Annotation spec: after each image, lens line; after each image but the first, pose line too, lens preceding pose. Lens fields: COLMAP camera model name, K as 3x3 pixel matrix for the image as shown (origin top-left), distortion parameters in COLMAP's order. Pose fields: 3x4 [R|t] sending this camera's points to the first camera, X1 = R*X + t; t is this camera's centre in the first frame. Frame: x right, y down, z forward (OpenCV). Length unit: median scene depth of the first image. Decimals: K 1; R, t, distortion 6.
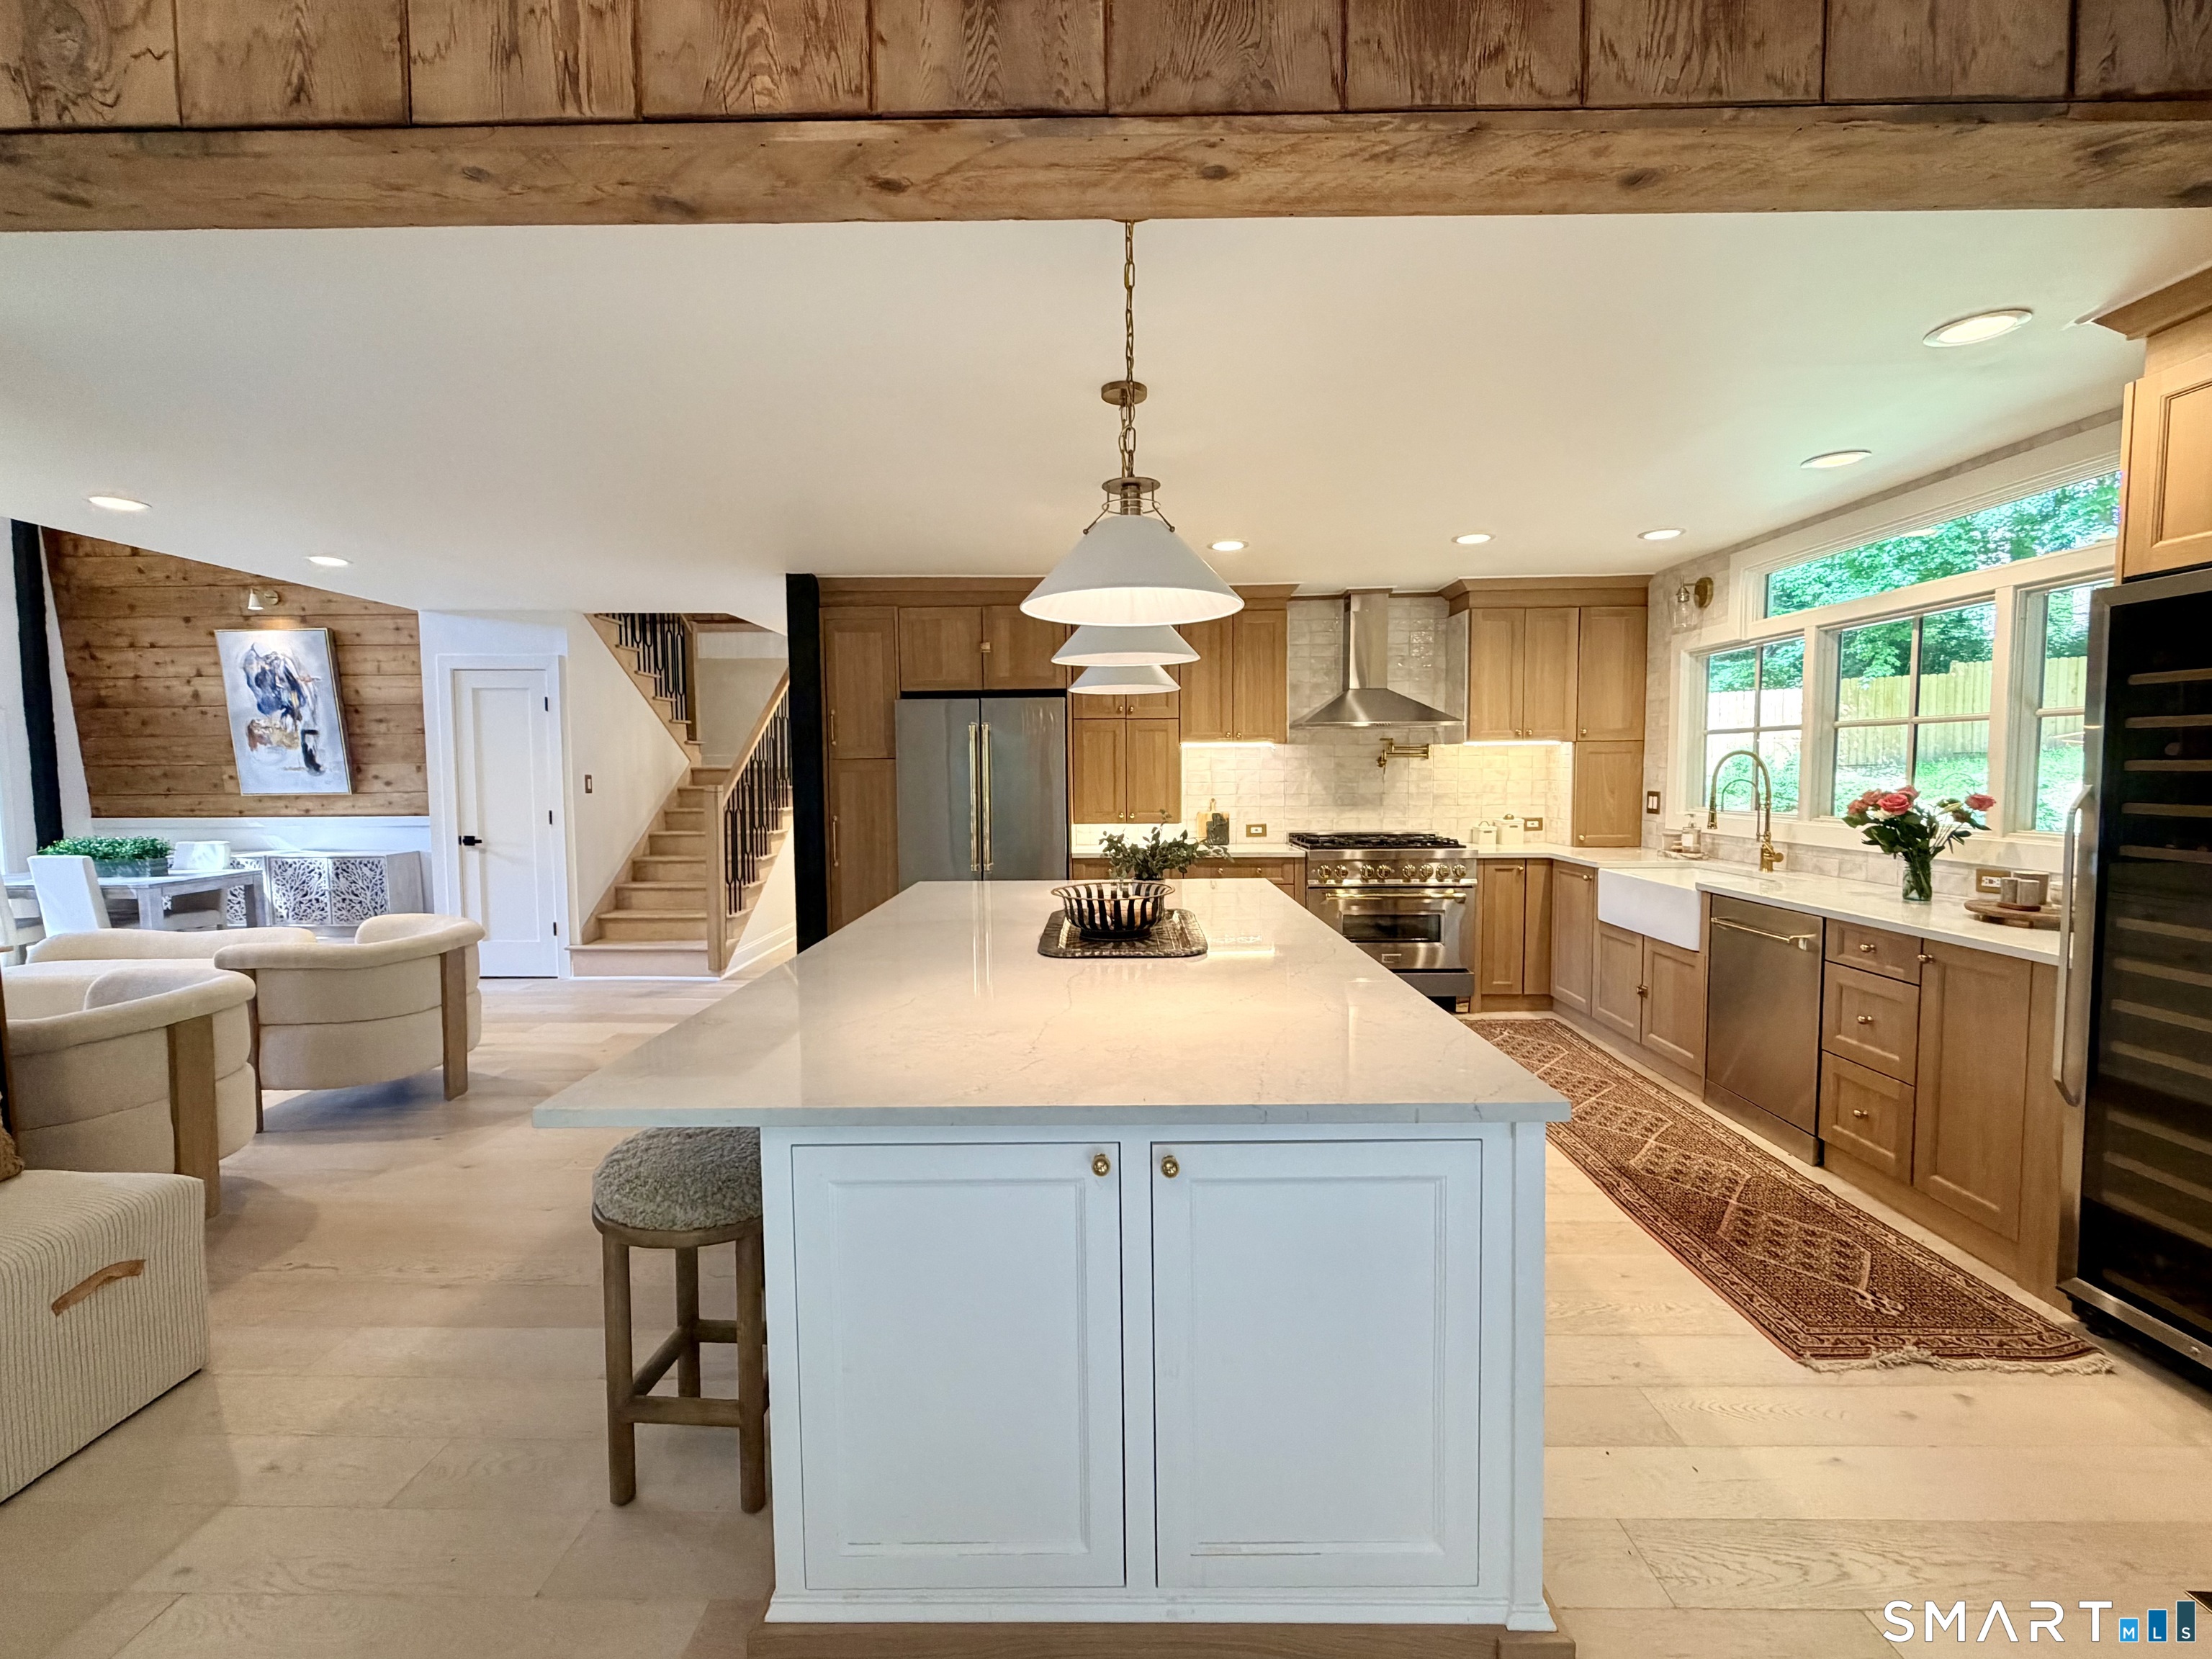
lens RADIAL K [[951.3, 0, 1095.4], [0, 951.3, 827.0], [0, 0, 1]] dist [-0.000004, -0.000115]
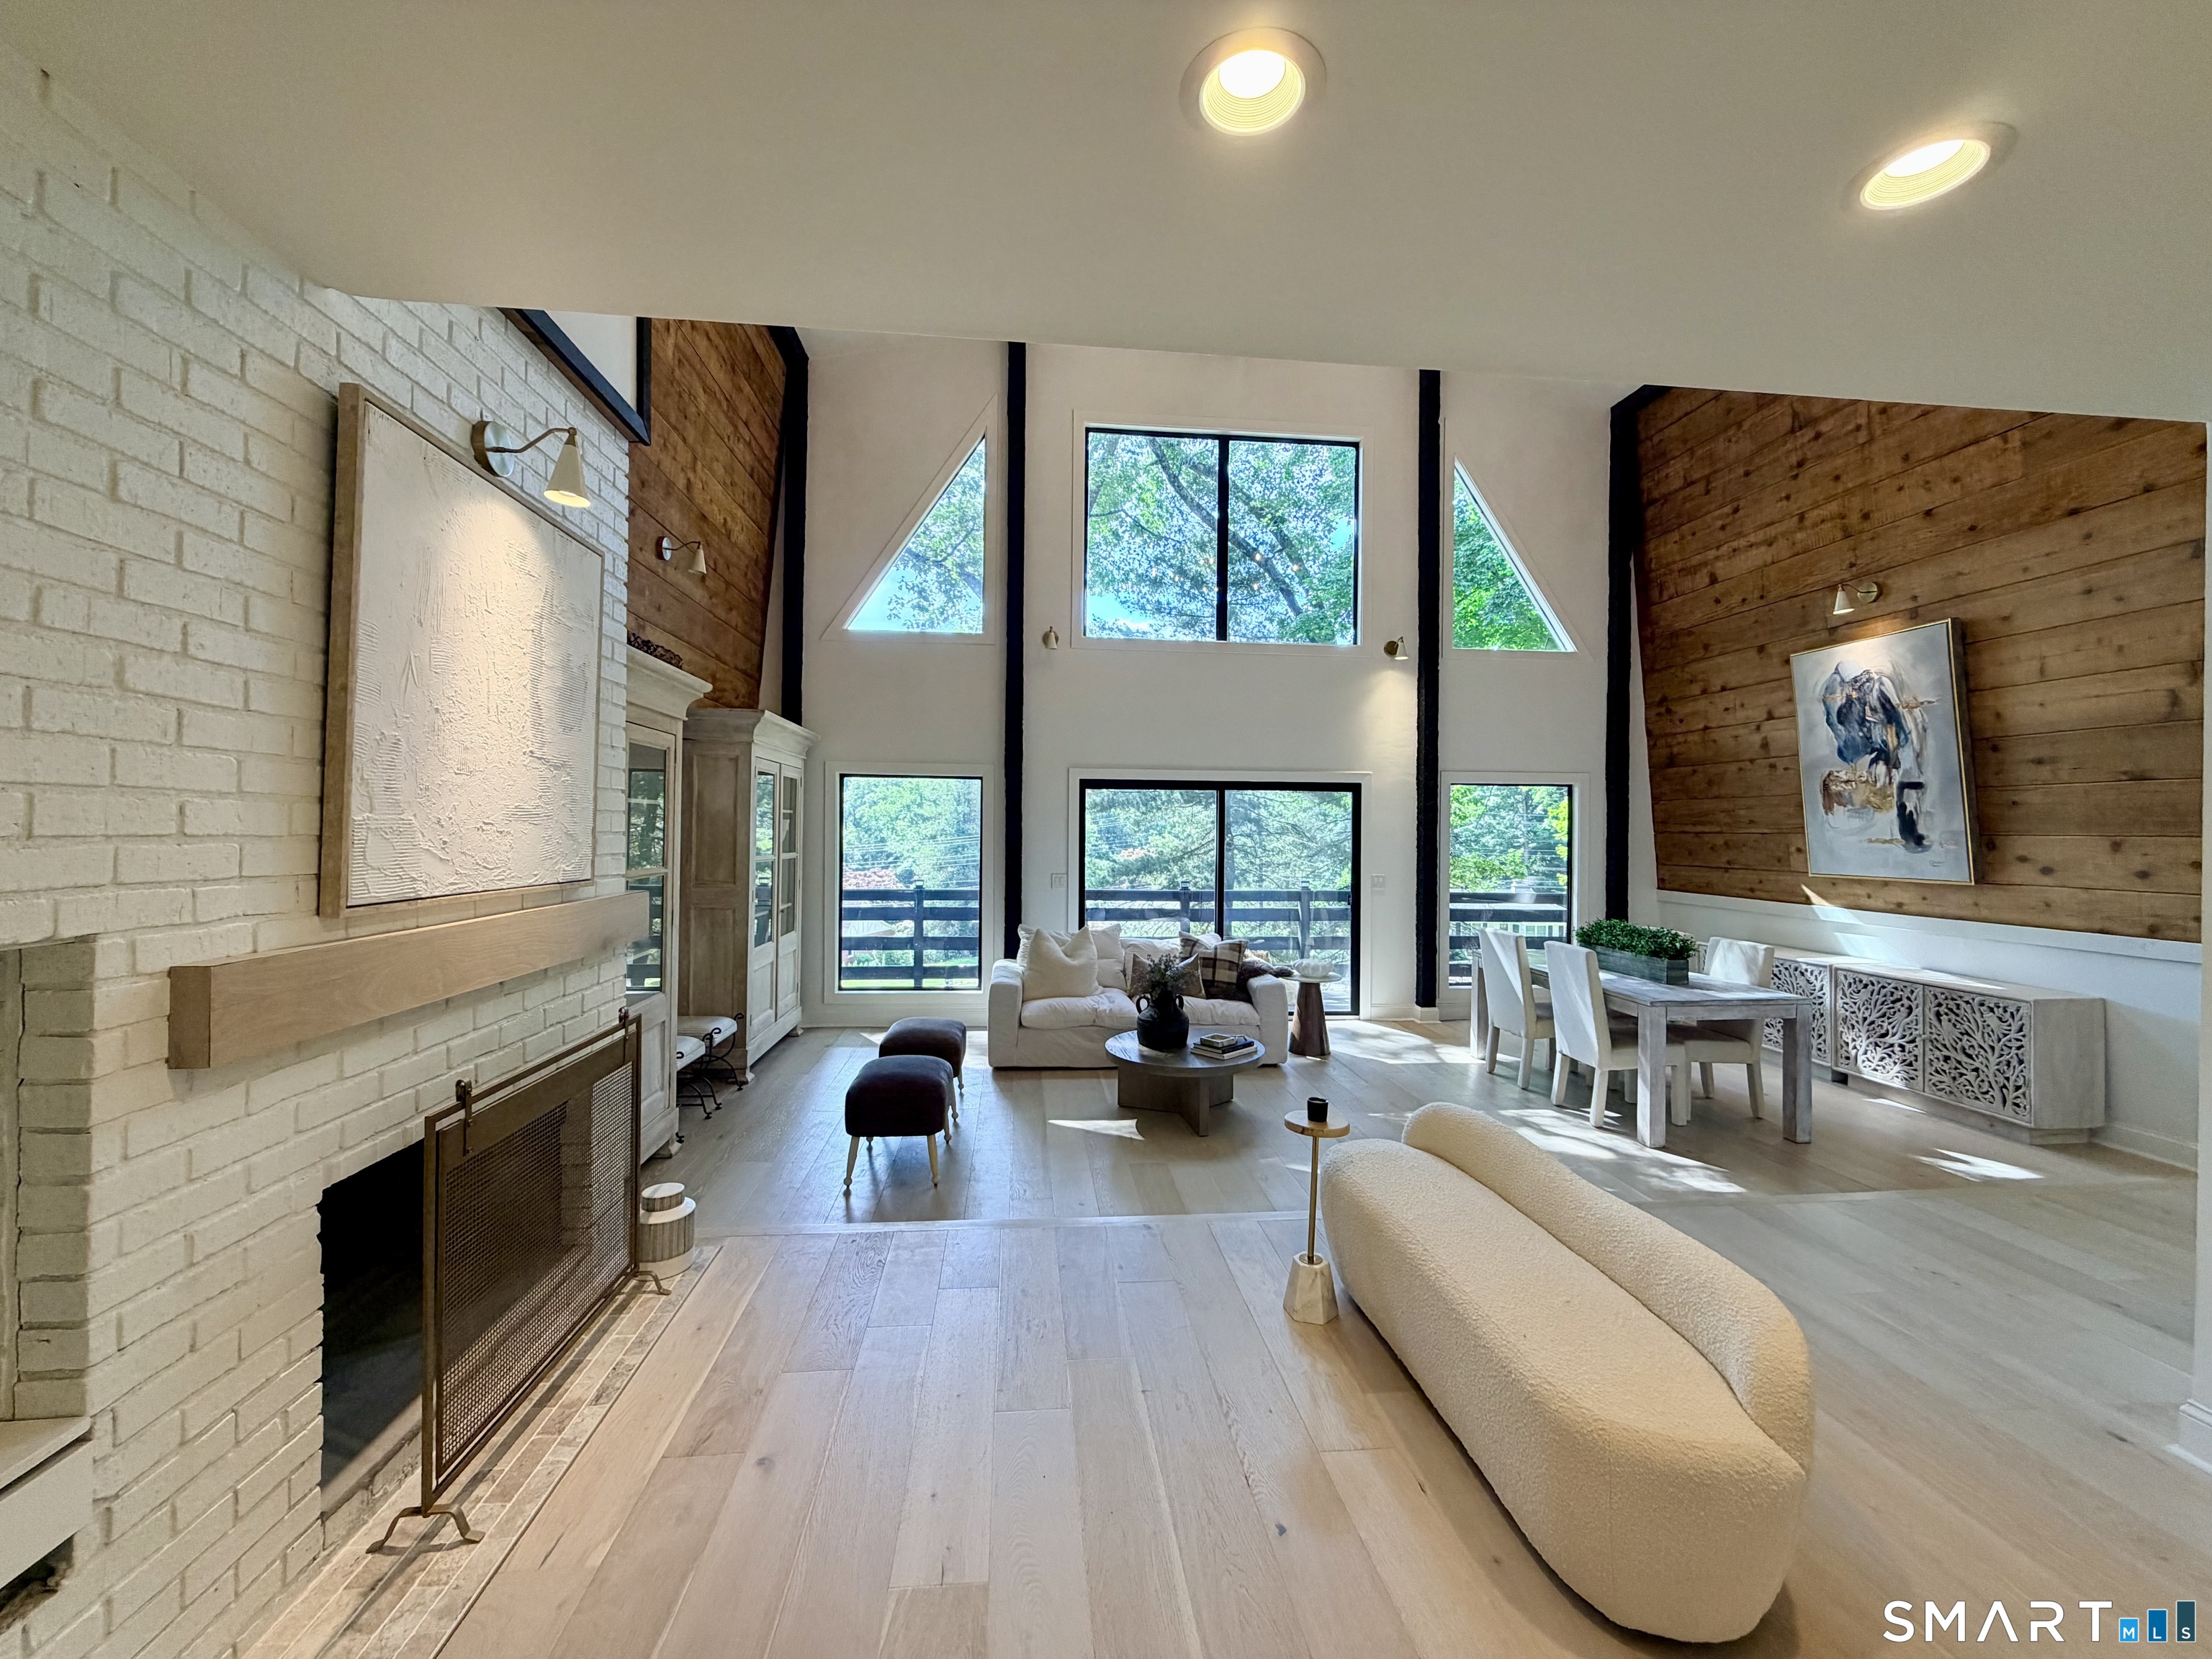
lens RADIAL K [[882.6, 0, 1103.1], [0, 882.6, 830.3], [0, 0, 1]] dist [0.000666, 0.000305]
pose [[0.117851, 0.012157, -0.992957, -0.290250], [-0.072602, 0.997354, 0.003594, -0.031122], [0.990374, 0.071667, 0.118422, 0.382626]]
